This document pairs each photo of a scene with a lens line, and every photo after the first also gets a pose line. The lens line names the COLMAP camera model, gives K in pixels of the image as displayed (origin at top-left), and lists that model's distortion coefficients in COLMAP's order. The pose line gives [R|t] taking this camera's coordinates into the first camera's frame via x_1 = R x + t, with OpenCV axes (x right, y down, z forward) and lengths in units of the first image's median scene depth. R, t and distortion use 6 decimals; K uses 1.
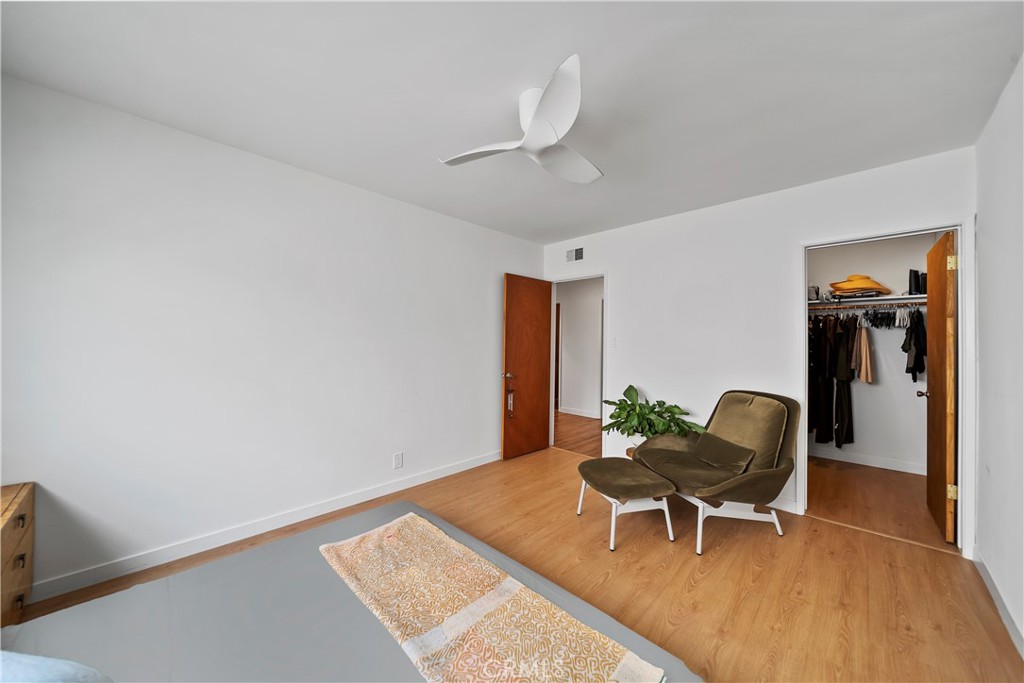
lens RADIAL K [[367.2, 0, 513.4], [0, 367.2, 345.8], [0, 0, 1]] dist [-0.002789, -0.000391]
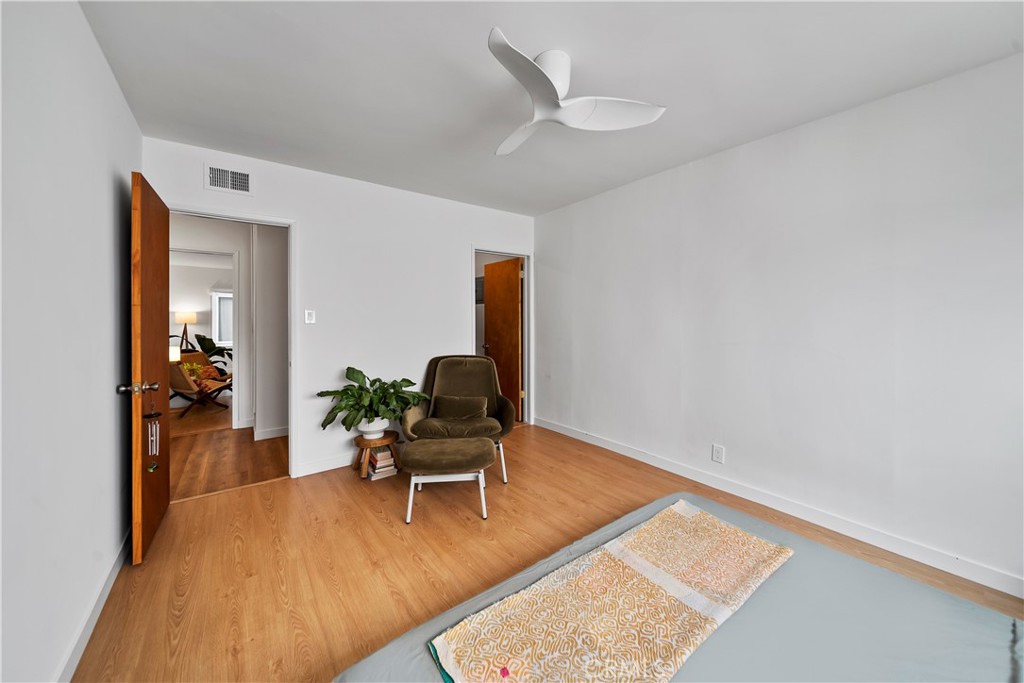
lens RADIAL K [[366.7, 0, 523.5], [0, 366.7, 324.1], [0, 0, 1]] dist [-0.001545, -0.000197]
pose [[0.138836, -0.024021, 0.990024, -0.781778], [0.009976, 0.999689, 0.022857, -0.012986], [-0.990265, 0.006704, 0.139032, 0.805578]]
